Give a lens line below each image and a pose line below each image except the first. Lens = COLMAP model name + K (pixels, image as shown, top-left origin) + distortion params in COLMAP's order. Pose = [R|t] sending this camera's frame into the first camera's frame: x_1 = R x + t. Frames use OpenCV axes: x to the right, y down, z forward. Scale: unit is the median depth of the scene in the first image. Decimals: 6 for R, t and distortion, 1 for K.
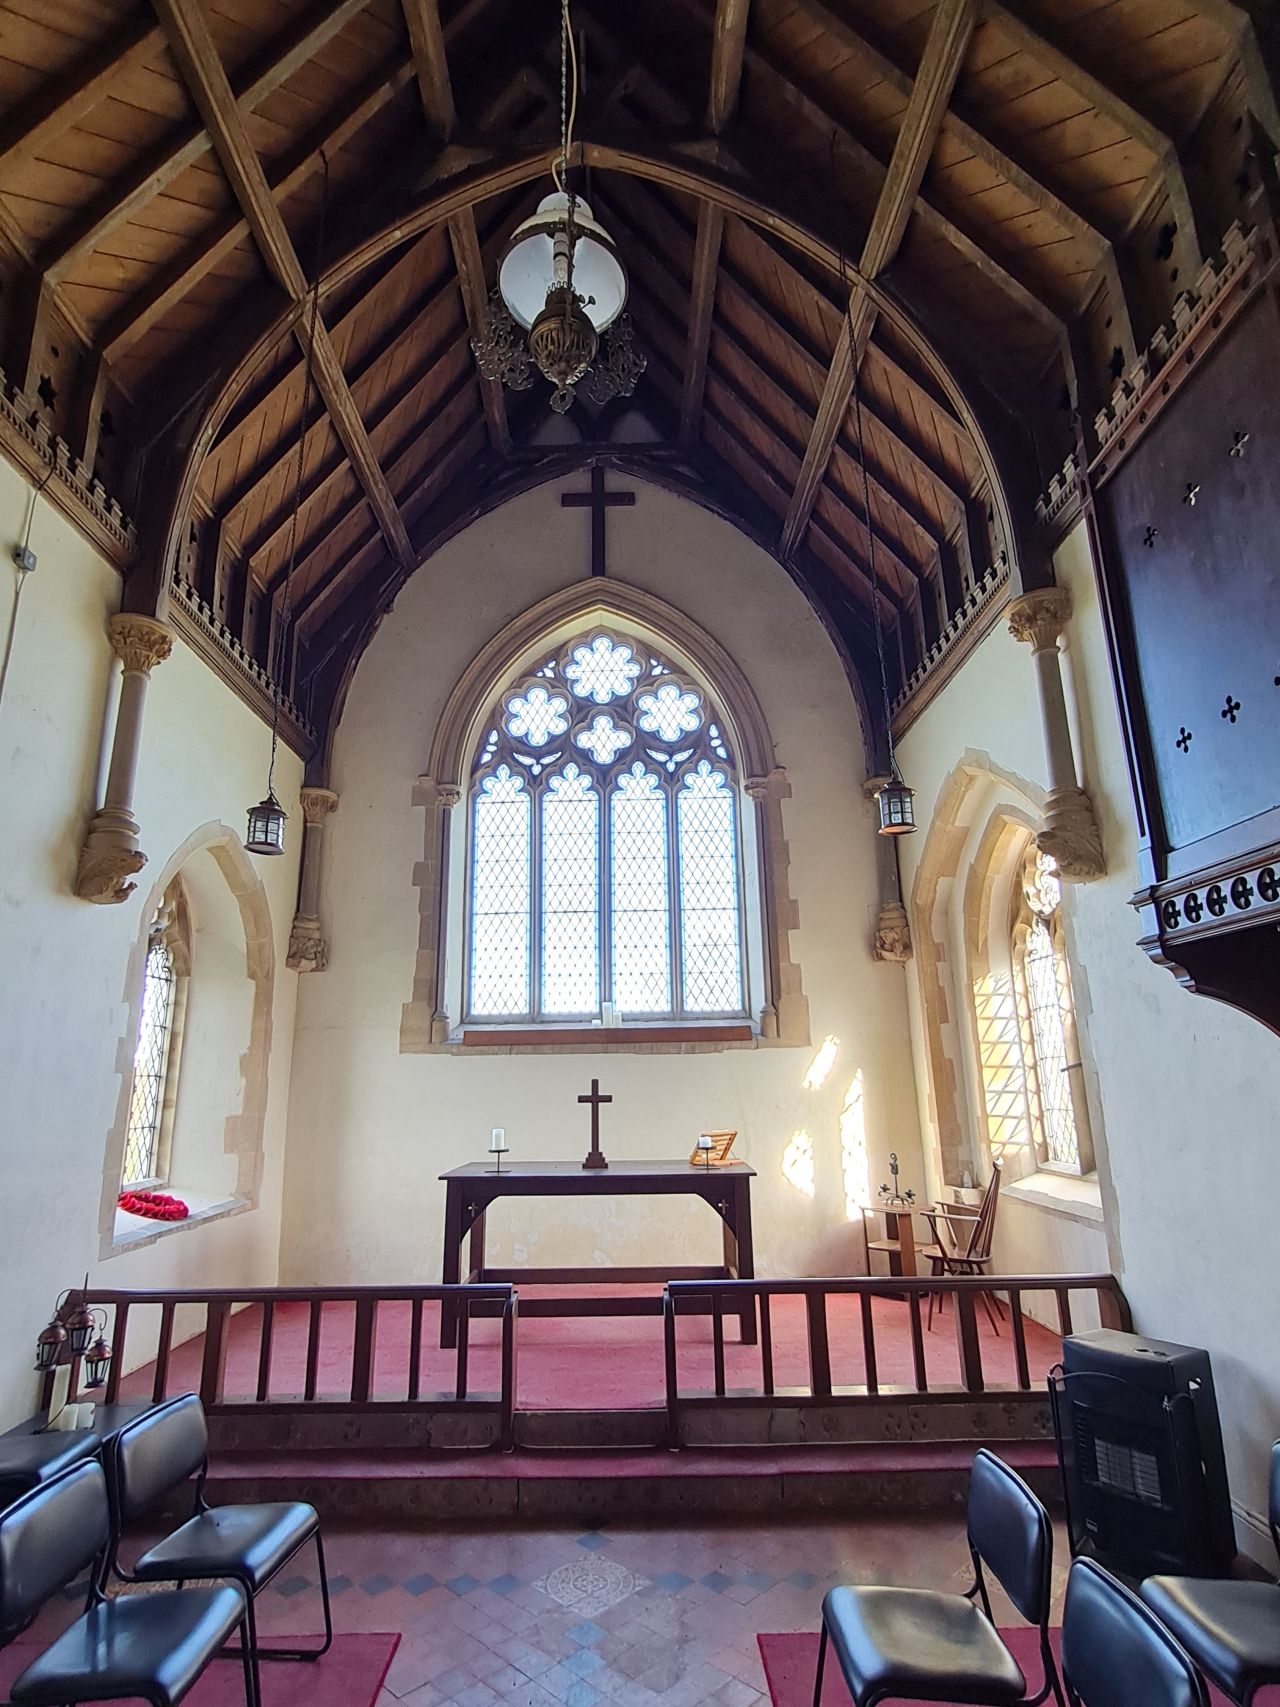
lens RADIAL K [[875.7, 0, 633.5], [0, 875.7, 847.9], [0, 0, 1]] dist [0.002175, -0.000813]
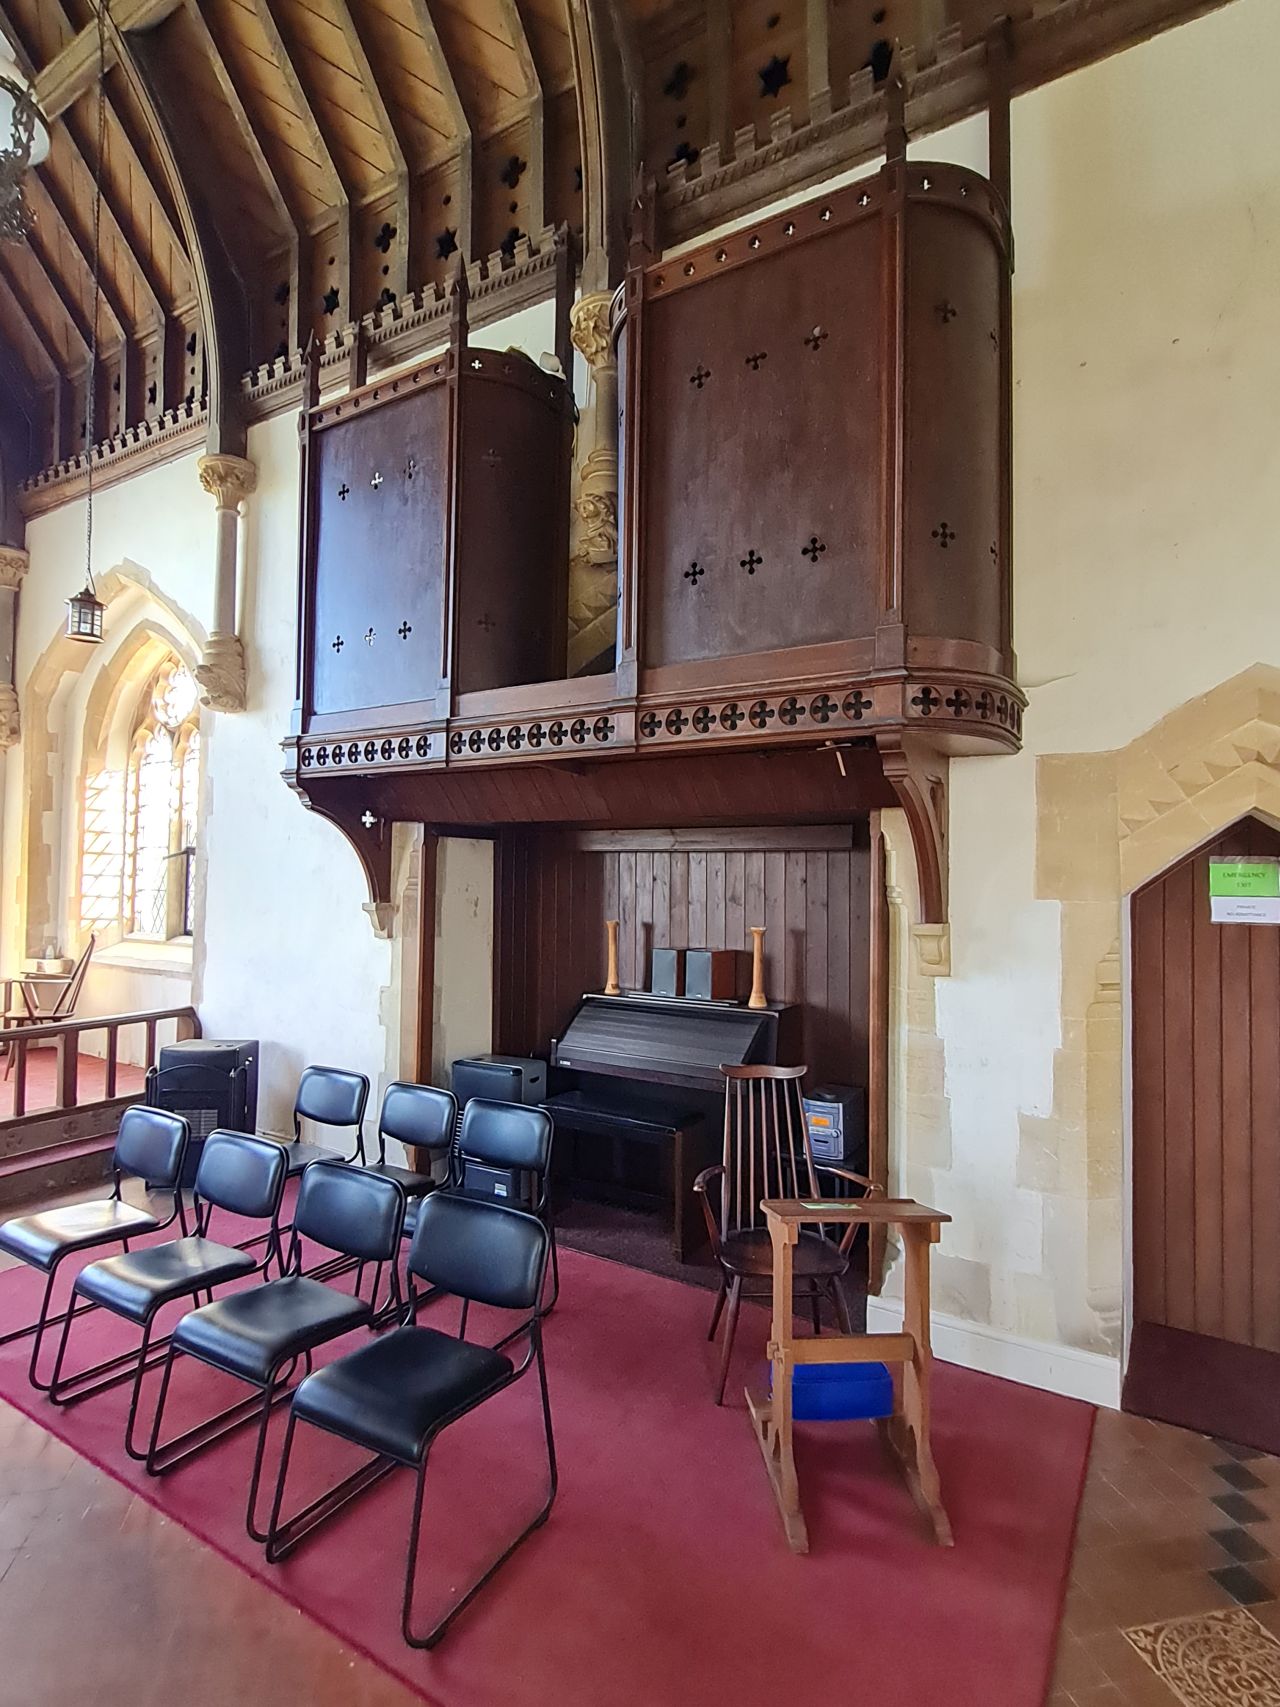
lens RADIAL K [[875.7, 0, 637.3], [0, 875.7, 850.8], [0, 0, 1]] dist [0.002175, -0.000813]
pose [[0.531268, 0.040553, 0.846233, -0.147246], [-0.235739, 0.966482, 0.101681, -0.023303], [-0.813746, -0.253510, 0.523021, -0.119629]]
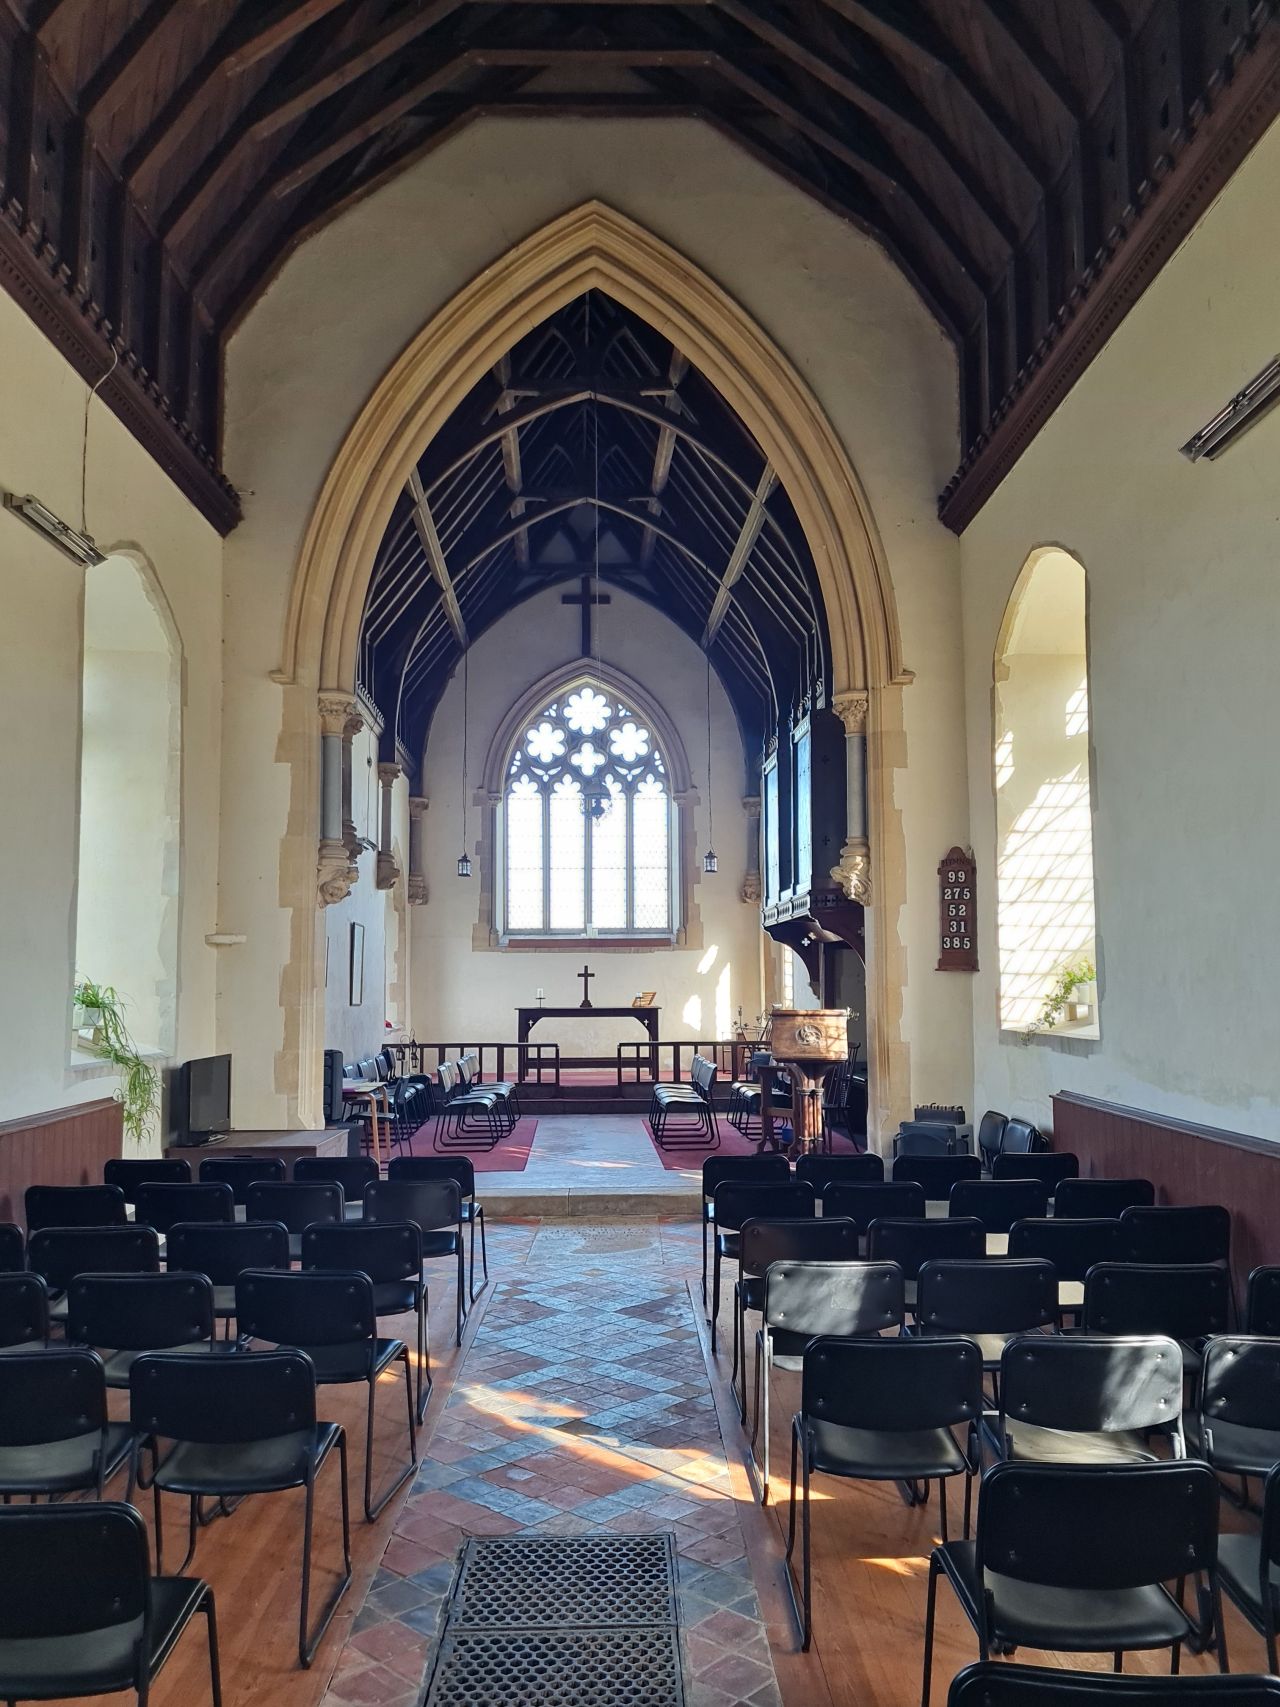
lens RADIAL K [[1319.1, 0, 641.6], [0, 1319.1, 862.7], [0, 0, 1]] dist [0.011828, 0.004479]
pose [[0.999122, 0.013653, 0.039606, -0.034554], [-0.020216, 0.985170, 0.170385, -0.420322], [-0.036692, -0.171036, 0.984581, -1.680046]]
